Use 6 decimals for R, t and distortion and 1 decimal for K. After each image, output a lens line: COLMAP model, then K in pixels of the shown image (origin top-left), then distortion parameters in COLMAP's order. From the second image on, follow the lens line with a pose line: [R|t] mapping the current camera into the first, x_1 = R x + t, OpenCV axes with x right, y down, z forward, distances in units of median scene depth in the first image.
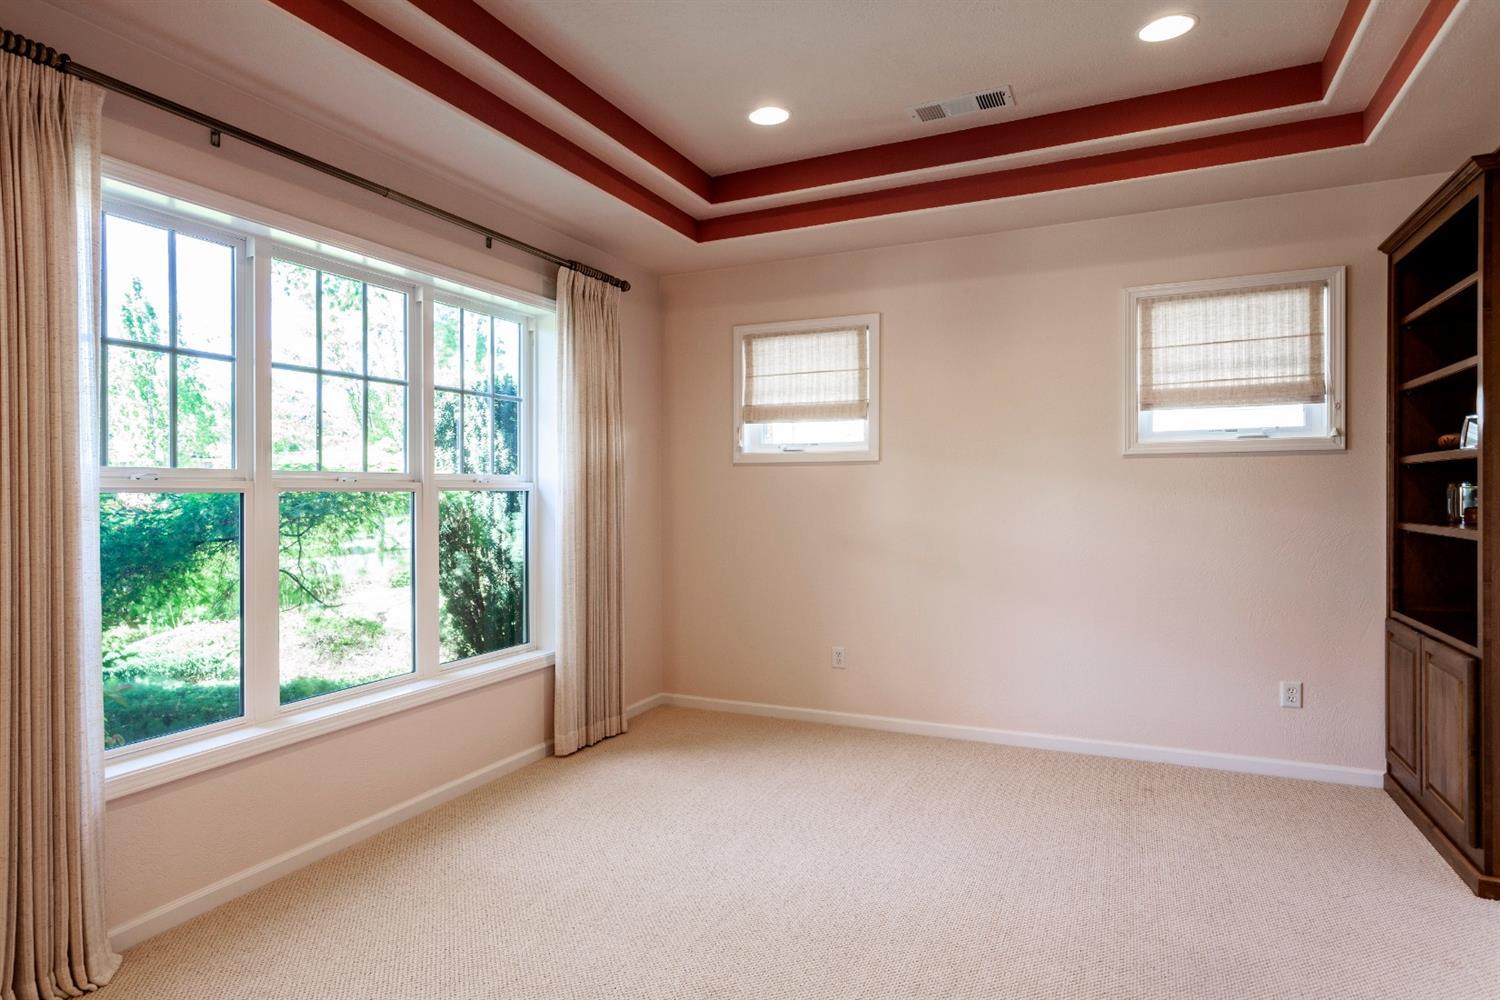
lens RADIAL K [[831.2, 0, 738.2], [0, 831.2, 495.5], [0, 0, 1]] dist [0.003829, 0.002168]
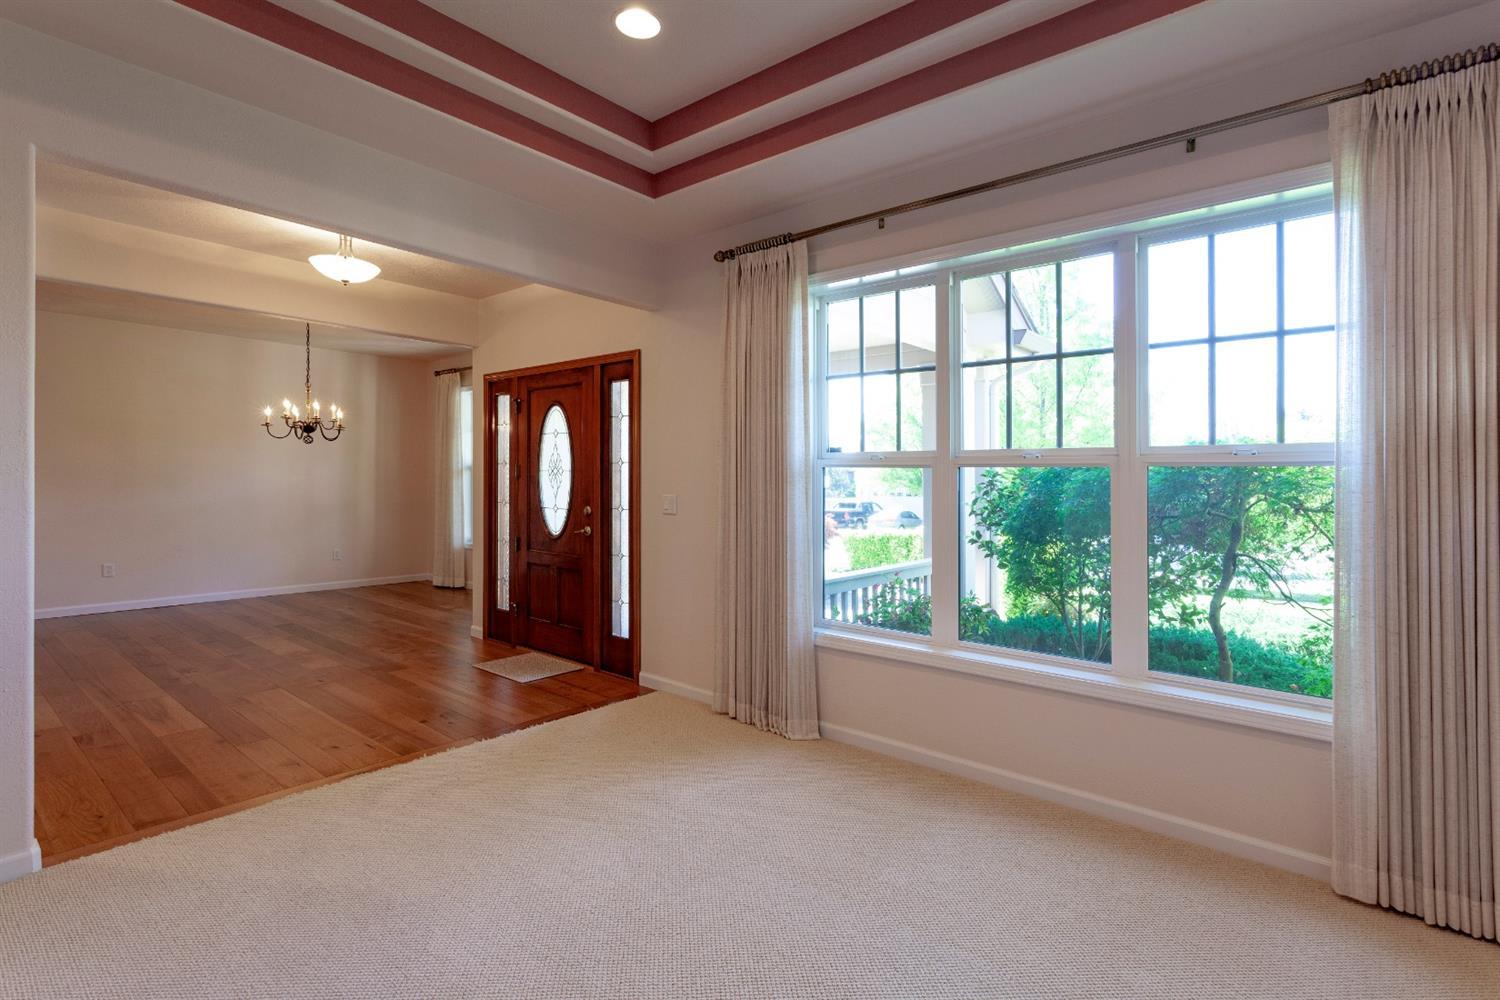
lens RADIAL K [[718.1, 0, 749.8], [0, 718.1, 488.0], [0, 0, 1]] dist [0.011327, 0.000001]
pose [[-0.233491, 0.010287, -0.972305, 0.260958], [-0.013511, 0.999813, 0.013823, 0.010365], [0.972265, 0.016364, -0.233308, 0.417775]]
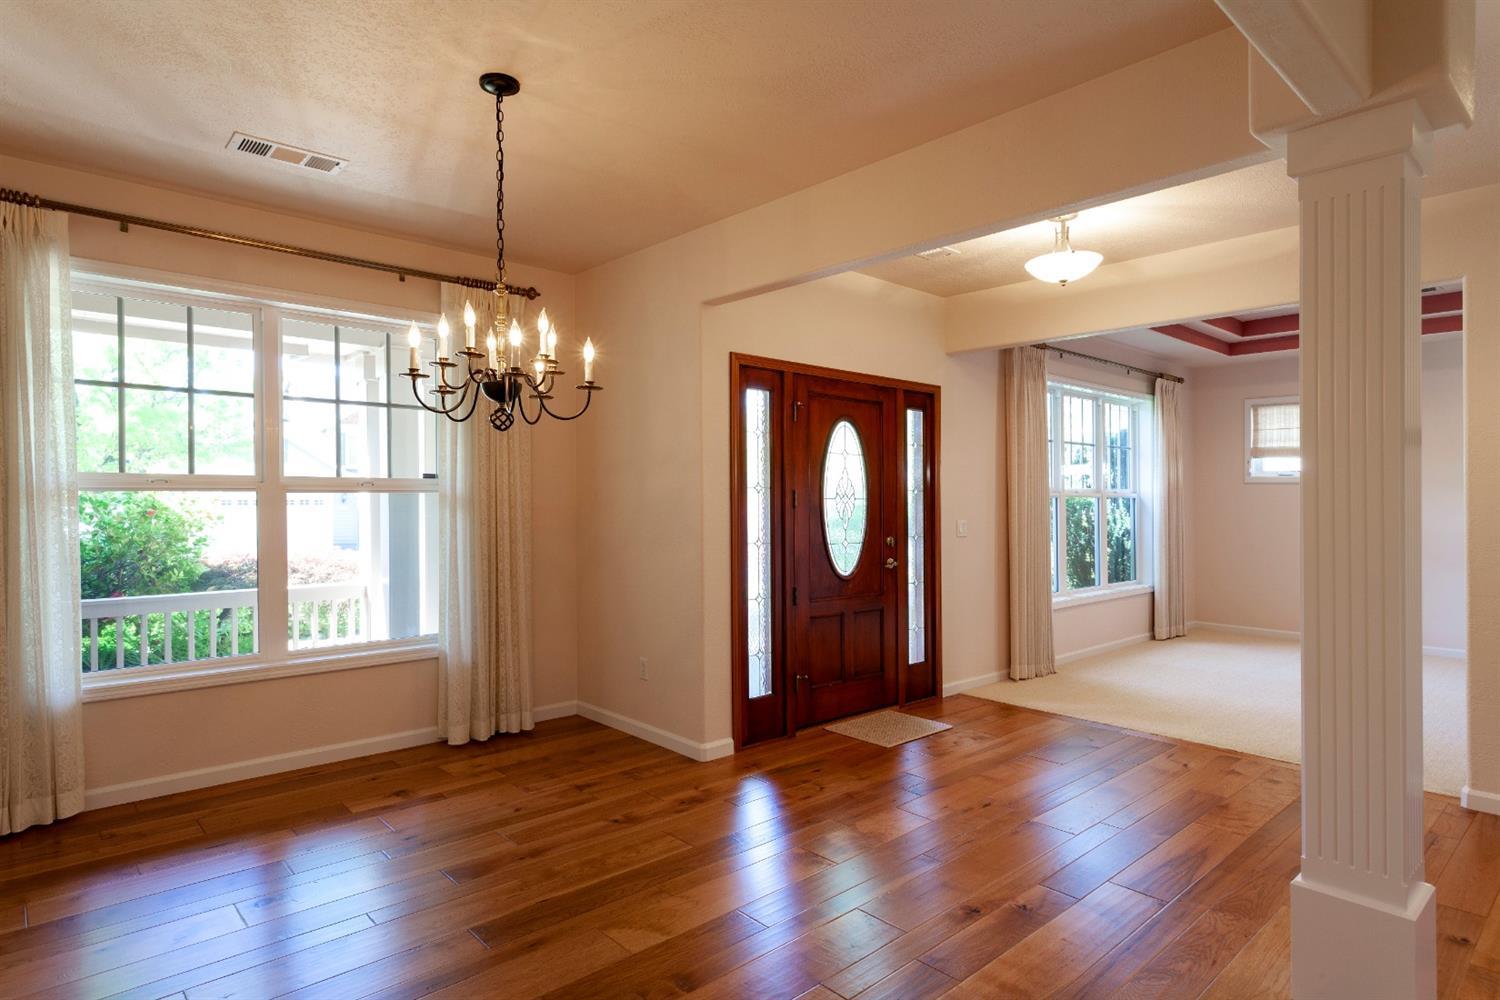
lens RADIAL K [[831.2, 0, 746.0], [0, 831.2, 488.8], [0, 0, 1]] dist [0.003829, 0.002168]
pose [[0.939671, 0.004000, -0.342055, -0.446901], [-0.009186, 0.999866, -0.013543, 0.006866], [0.341955, 0.015868, 0.939582, -1.081567]]
